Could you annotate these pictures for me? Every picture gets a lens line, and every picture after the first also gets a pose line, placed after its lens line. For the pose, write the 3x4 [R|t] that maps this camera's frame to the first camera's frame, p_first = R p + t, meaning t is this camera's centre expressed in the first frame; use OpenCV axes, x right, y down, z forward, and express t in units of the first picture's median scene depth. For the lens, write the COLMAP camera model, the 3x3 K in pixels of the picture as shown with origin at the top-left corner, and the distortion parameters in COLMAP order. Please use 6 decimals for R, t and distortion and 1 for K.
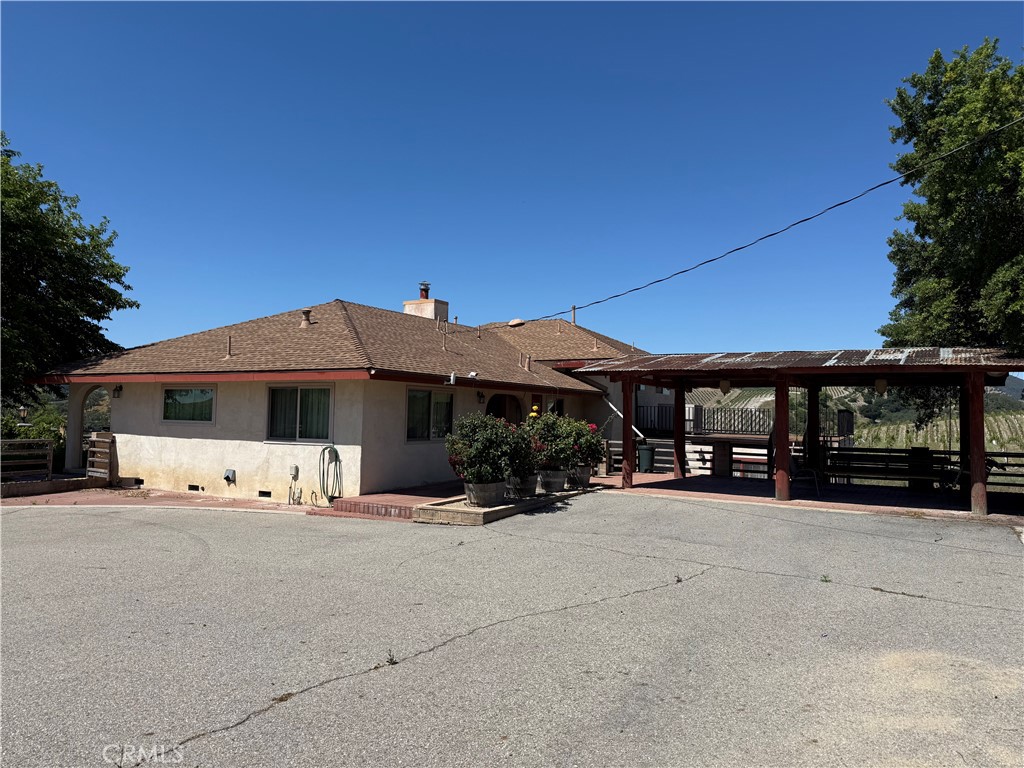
lens RADIAL K [[712.1, 0, 512.0], [0, 712.1, 384.0], [0, 0, 1]] dist [0.105285, -0.155827]
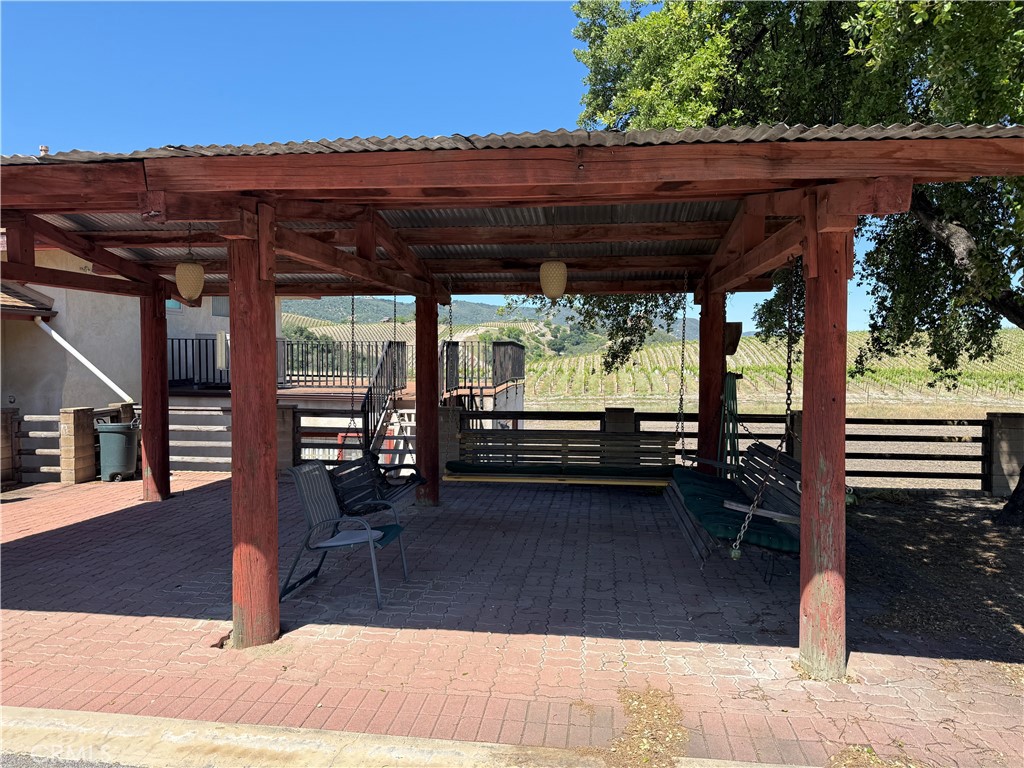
lens RADIAL K [[712.1, 0, 512.0], [0, 712.1, 384.0], [0, 0, 1]] dist [0.105285, -0.155827]
pose [[0.921939, -0.032820, 0.385942, 0.228402], [-0.001624, 0.996067, 0.088584, 0.017968], [-0.387332, -0.082295, 0.918260, 0.439112]]
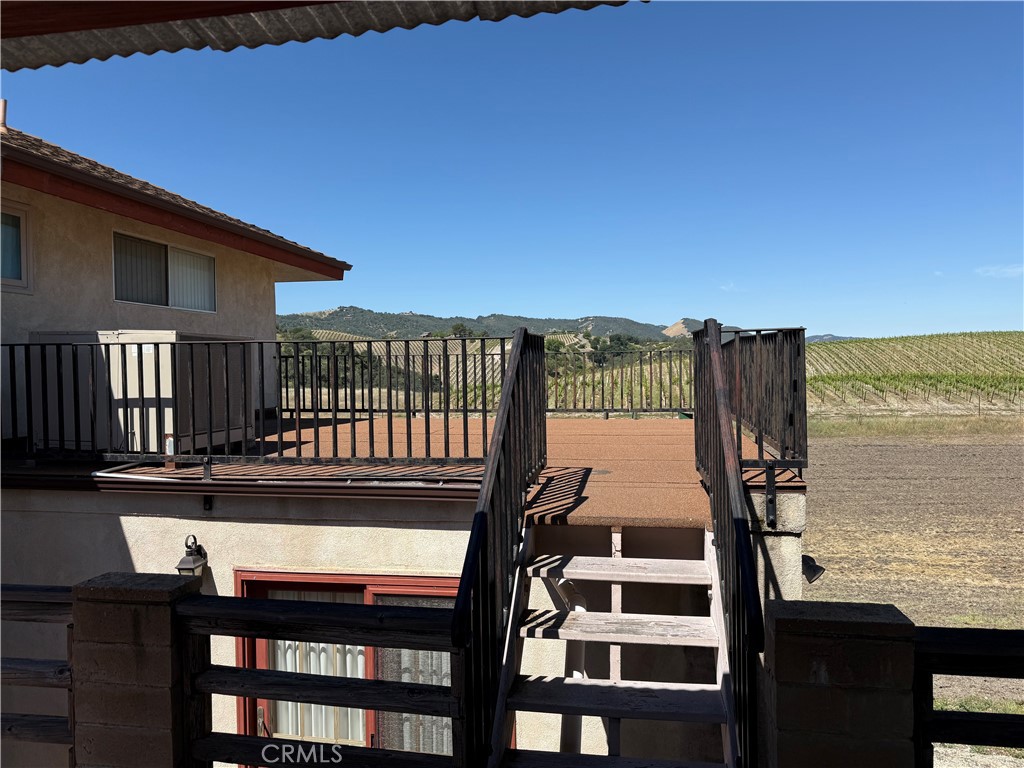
lens RADIAL K [[712.1, 0, 512.0], [0, 712.1, 384.0], [0, 0, 1]] dist [0.105285, -0.155827]
pose [[0.940661, -0.041730, 0.336773, 0.288666], [0.019057, 0.997340, 0.070353, 0.032928], [-0.338813, -0.059760, 0.938954, 0.786753]]
